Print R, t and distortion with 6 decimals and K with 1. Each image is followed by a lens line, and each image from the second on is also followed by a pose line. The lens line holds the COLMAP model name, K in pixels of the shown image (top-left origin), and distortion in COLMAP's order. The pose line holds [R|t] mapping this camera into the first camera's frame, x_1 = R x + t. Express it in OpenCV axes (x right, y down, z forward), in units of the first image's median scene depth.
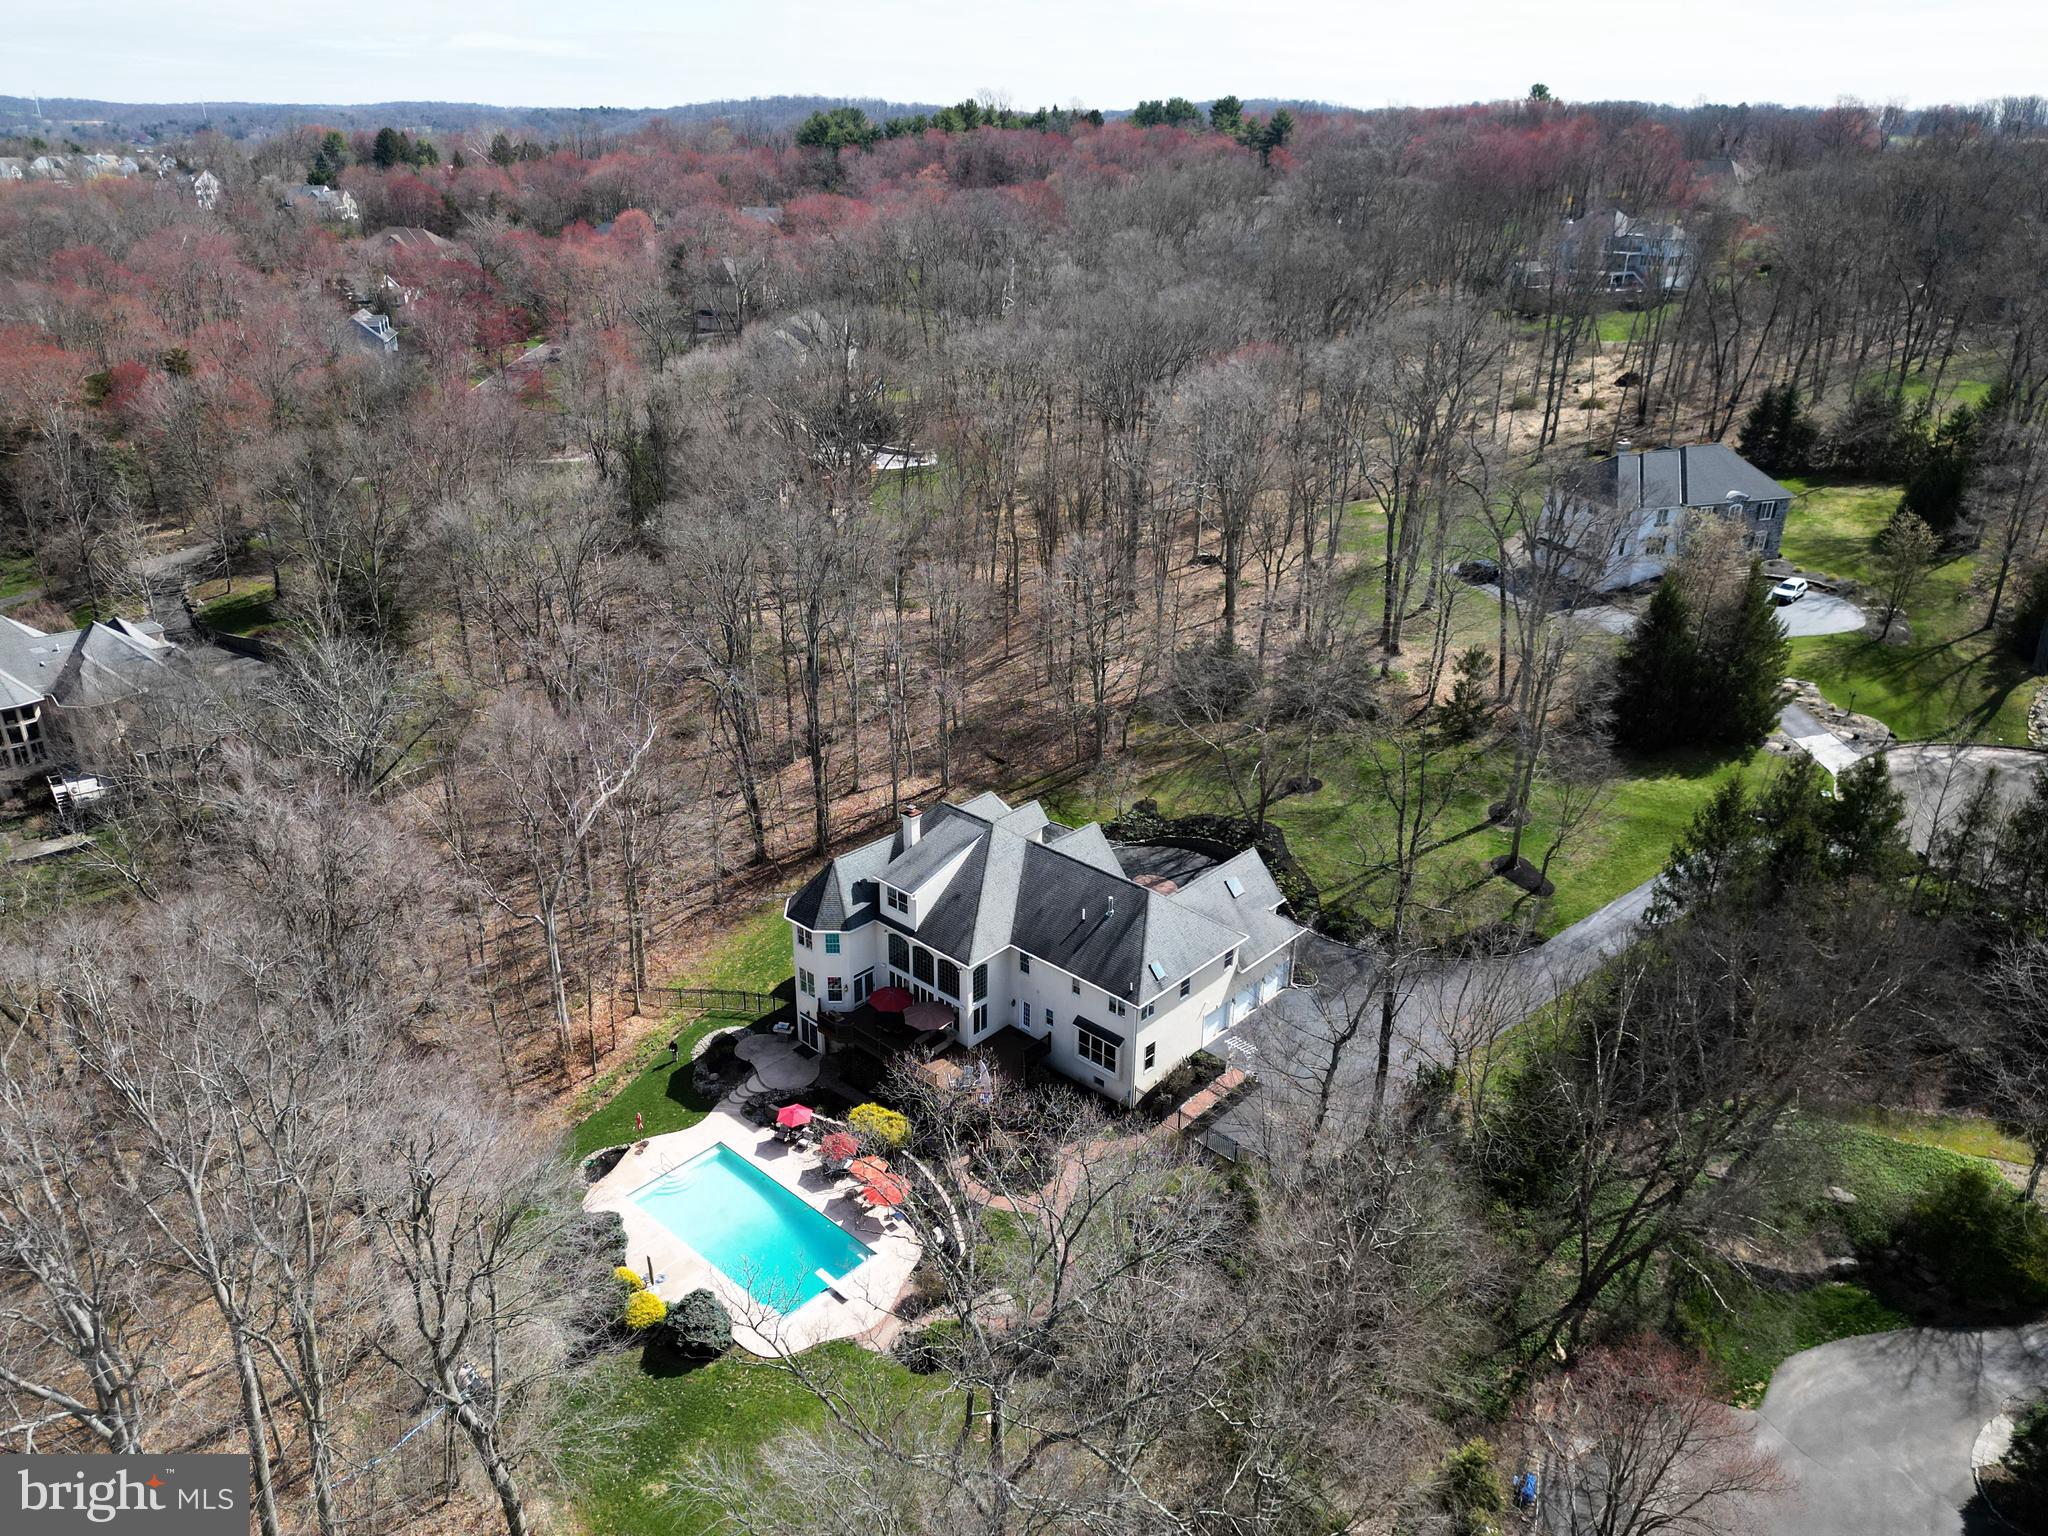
lens RADIAL K [[1429.7, 0, 1036.9], [0, 1429.7, 763.8], [0, 0, 1]] dist [0.000216, -0.006035]
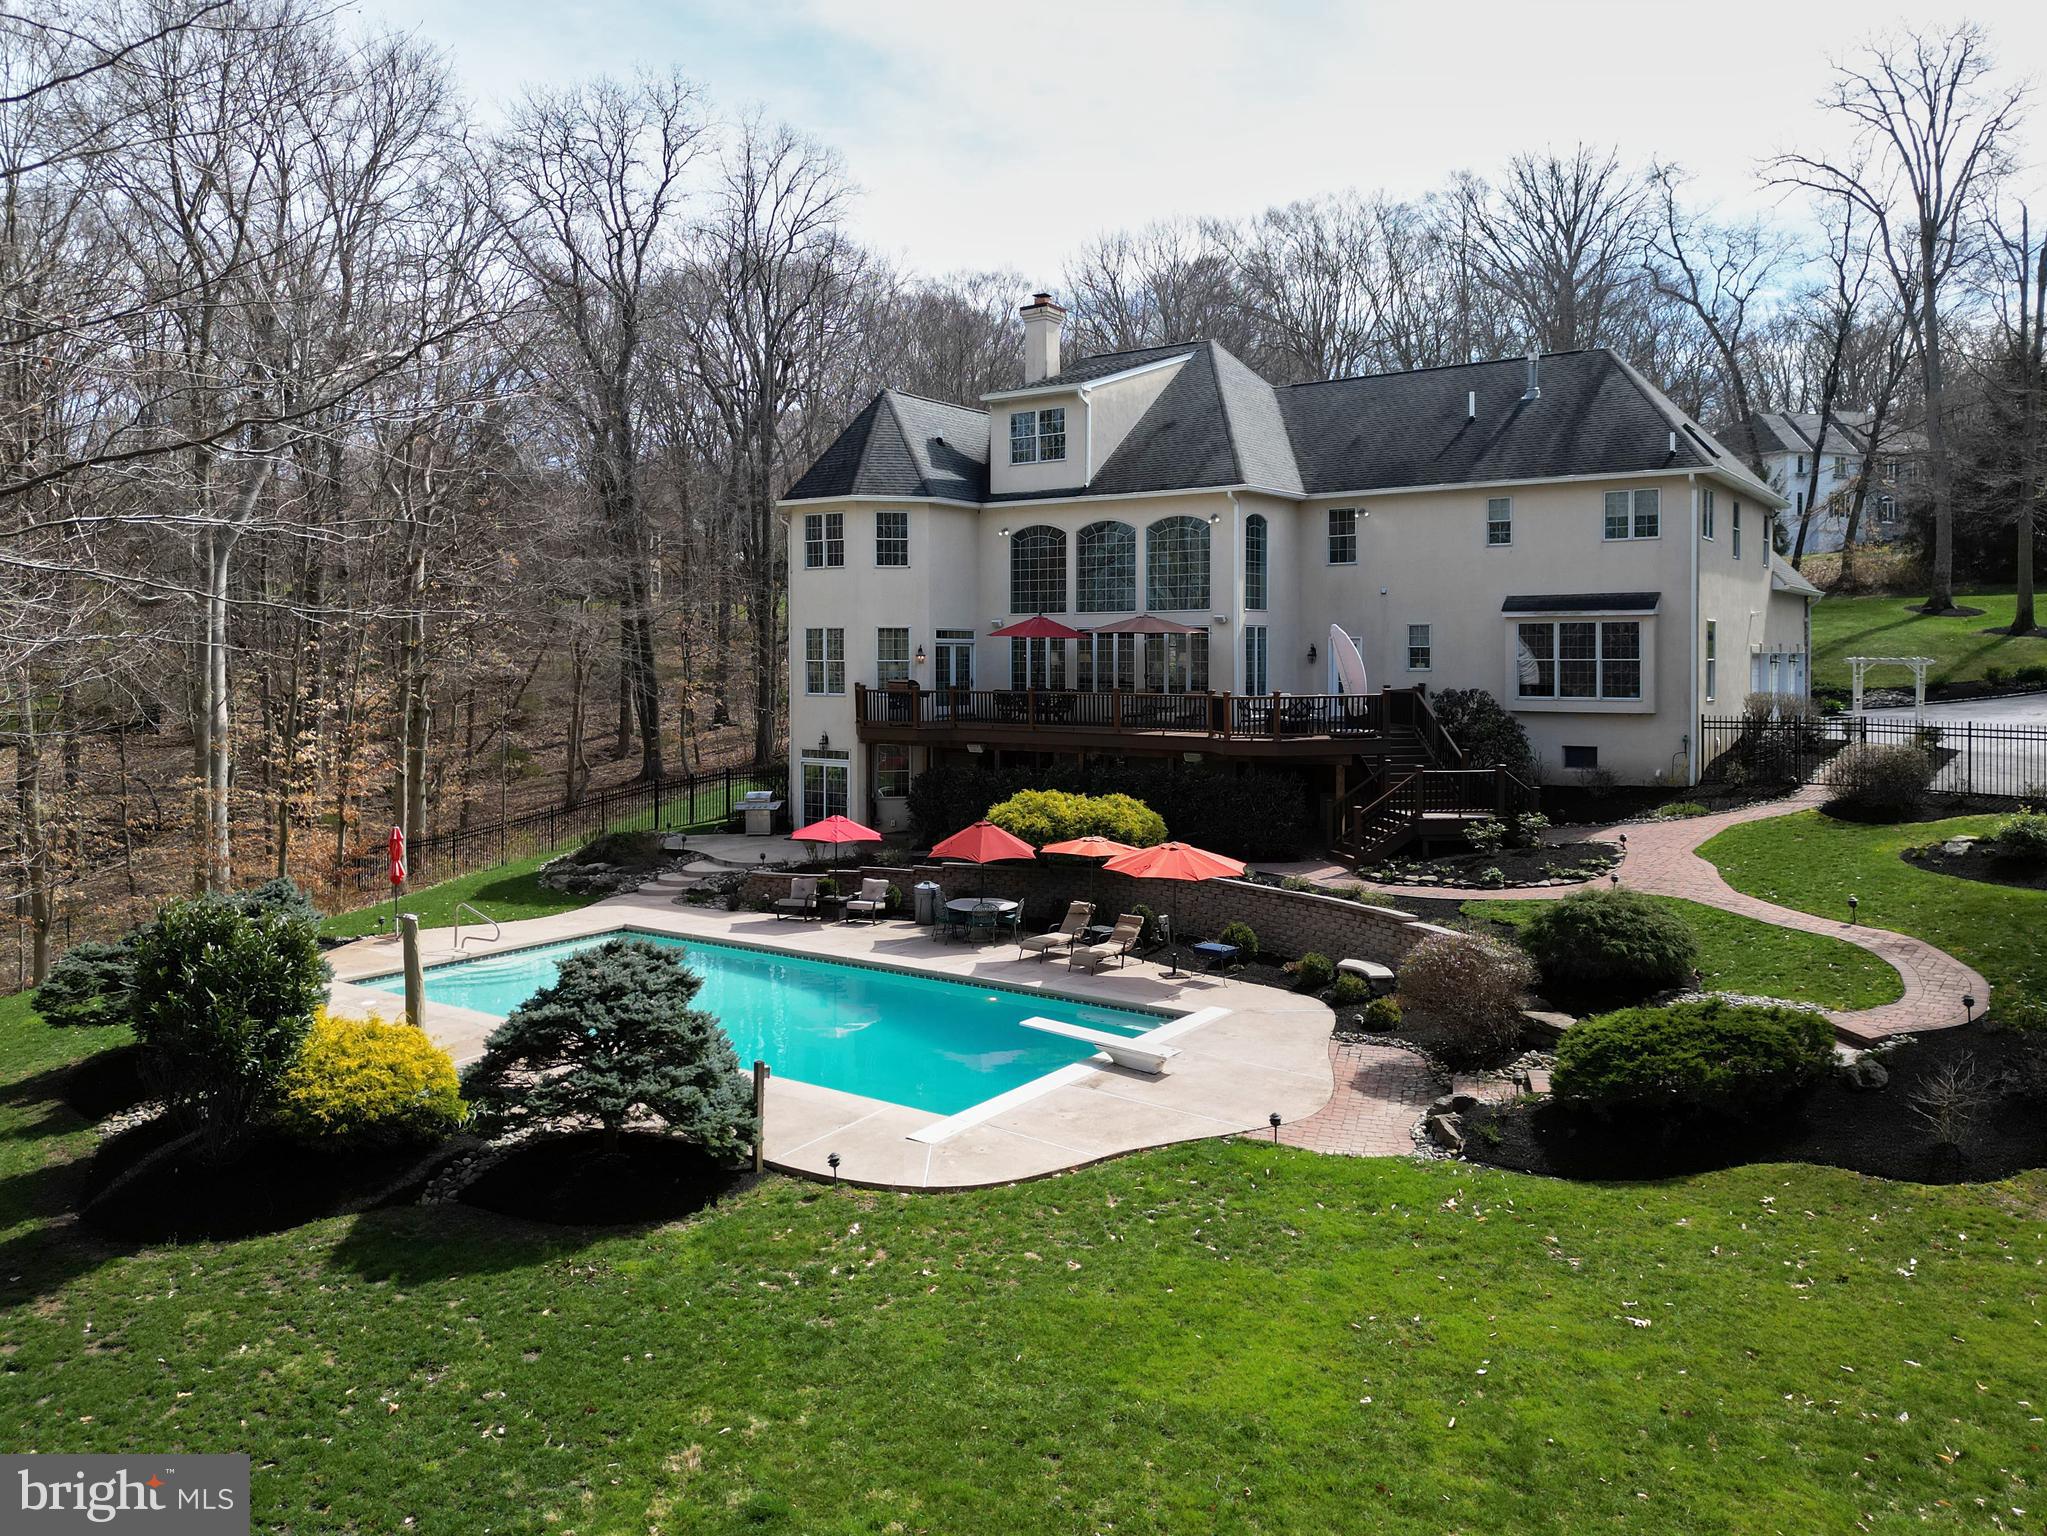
lens RADIAL K [[1429.0, 0, 1010.1], [0, 1429.0, 770.3], [0, 0, 1]] dist [0.000216, -0.006035]
pose [[0.995896, -0.025840, 0.086733, -0.146328], [0.052184, 0.946969, -0.317058, 0.333080], [-0.073941, 0.320283, 0.944432, 0.608414]]
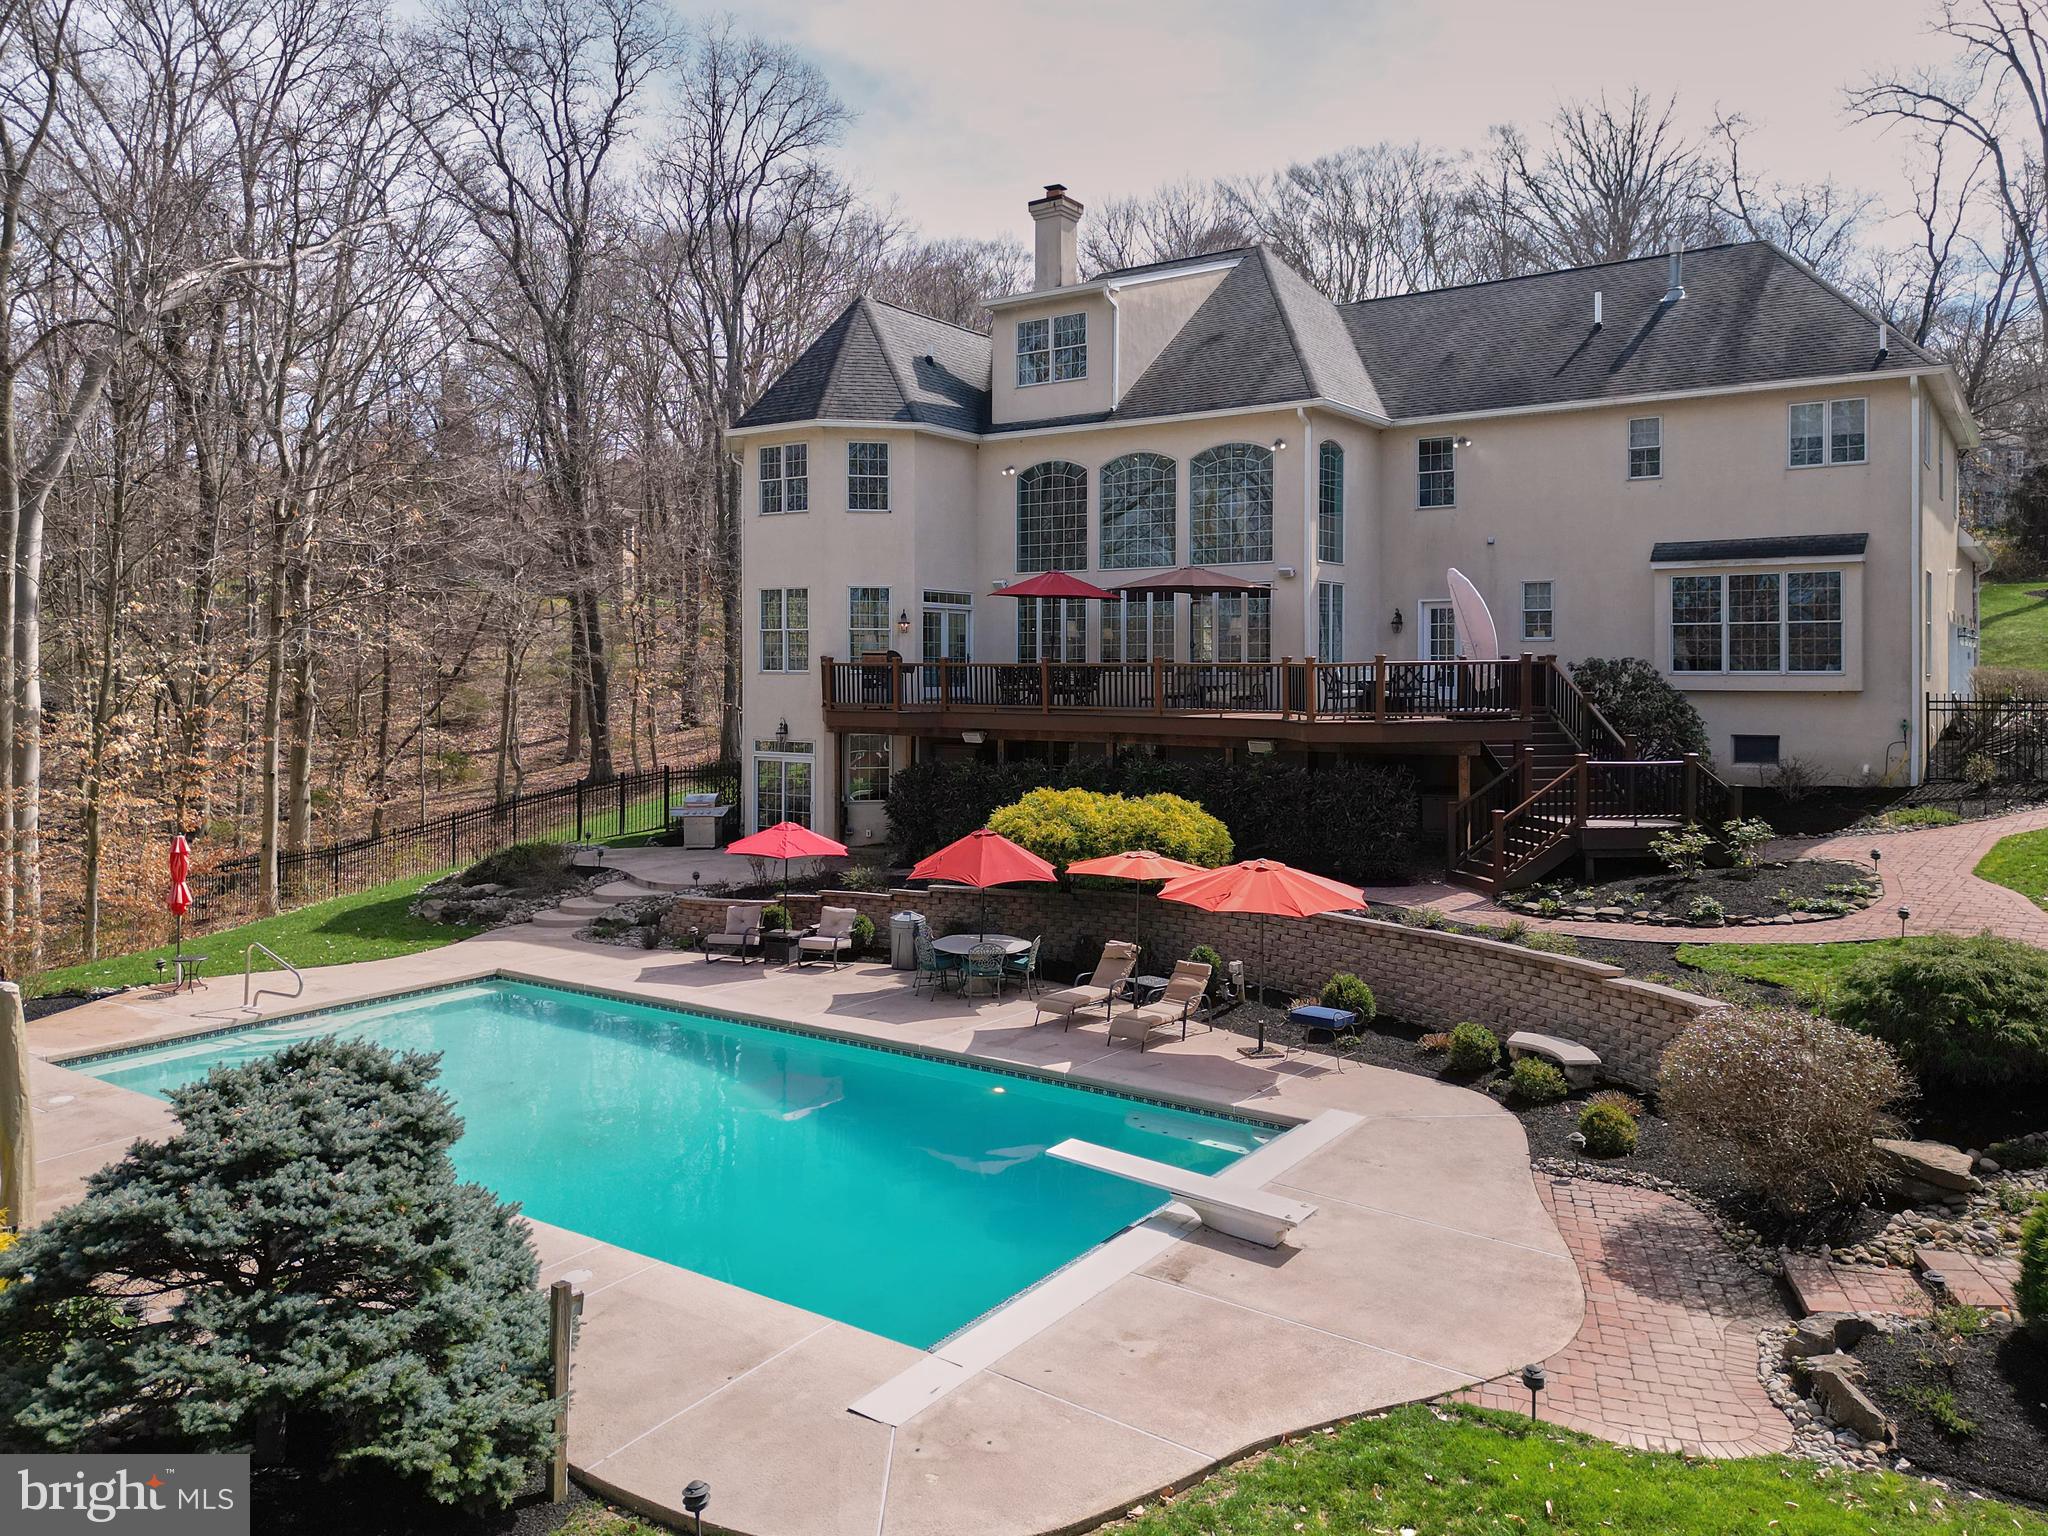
lens RADIAL K [[1429.7, 0, 1015.3], [0, 1429.7, 769.6], [0, 0, 1]] dist [0.000216, -0.006035]
pose [[0.995272, -0.022642, 0.094449, -0.141455], [0.052445, 0.943775, -0.326401, 0.308384], [-0.081748, 0.329811, 0.940501, 0.694626]]
